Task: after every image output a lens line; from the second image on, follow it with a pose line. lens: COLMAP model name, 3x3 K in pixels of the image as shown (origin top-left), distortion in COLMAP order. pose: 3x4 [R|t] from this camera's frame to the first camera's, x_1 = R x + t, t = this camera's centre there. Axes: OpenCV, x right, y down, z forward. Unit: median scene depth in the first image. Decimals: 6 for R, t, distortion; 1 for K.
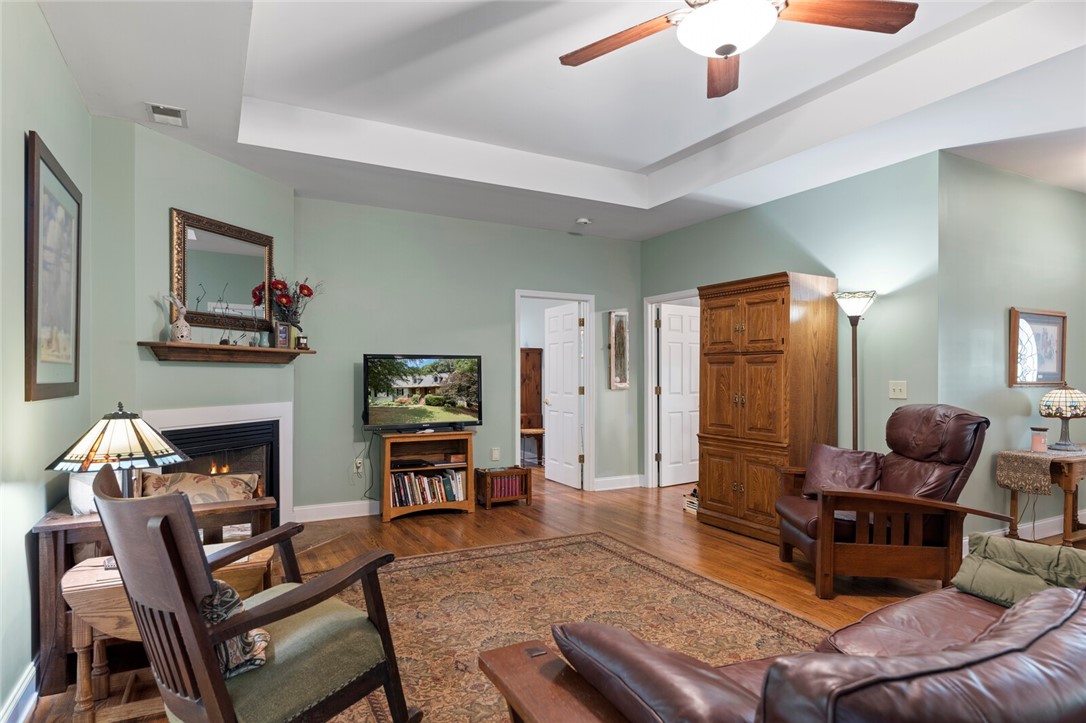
lens RADIAL K [[602.8, 0, 538.2], [0, 602.8, 375.0], [0, 0, 1]] dist [0.002081, 0.000137]
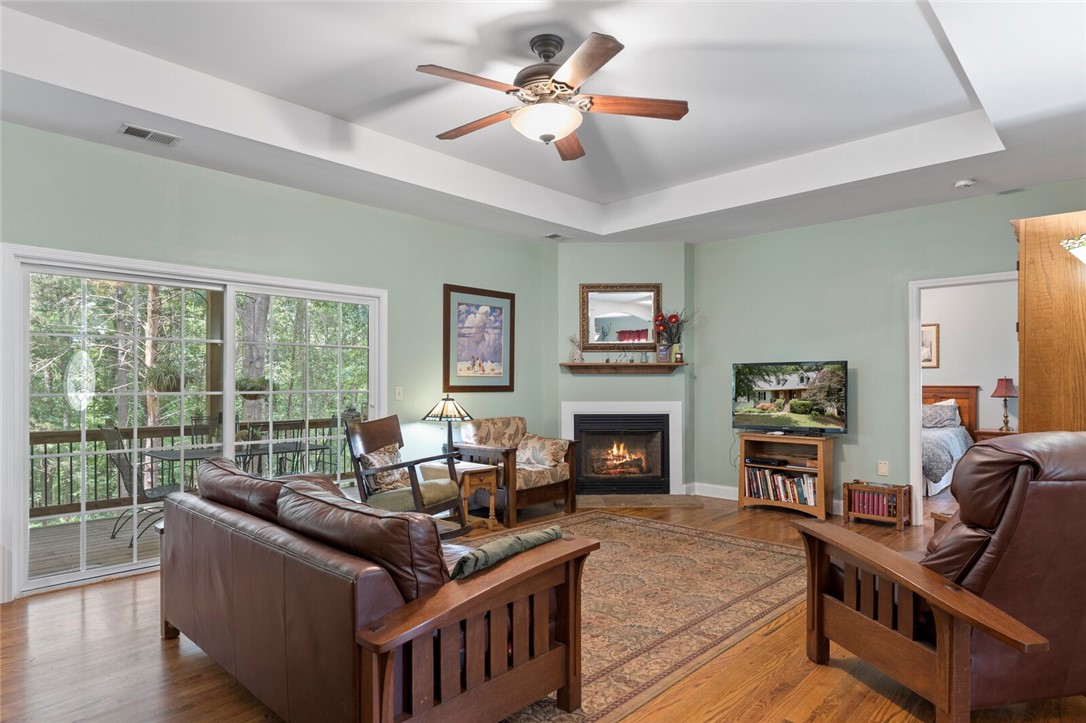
lens RADIAL K [[602.8, 0, 538.2], [0, 602.8, 375.0], [0, 0, 1]] dist [0.002081, 0.000137]
pose [[0.316774, -0.012872, -0.948414, 0.796038], [0.003154, 0.999917, -0.012518, 0.001211], [0.948496, 0.000974, 0.316789, 0.284326]]
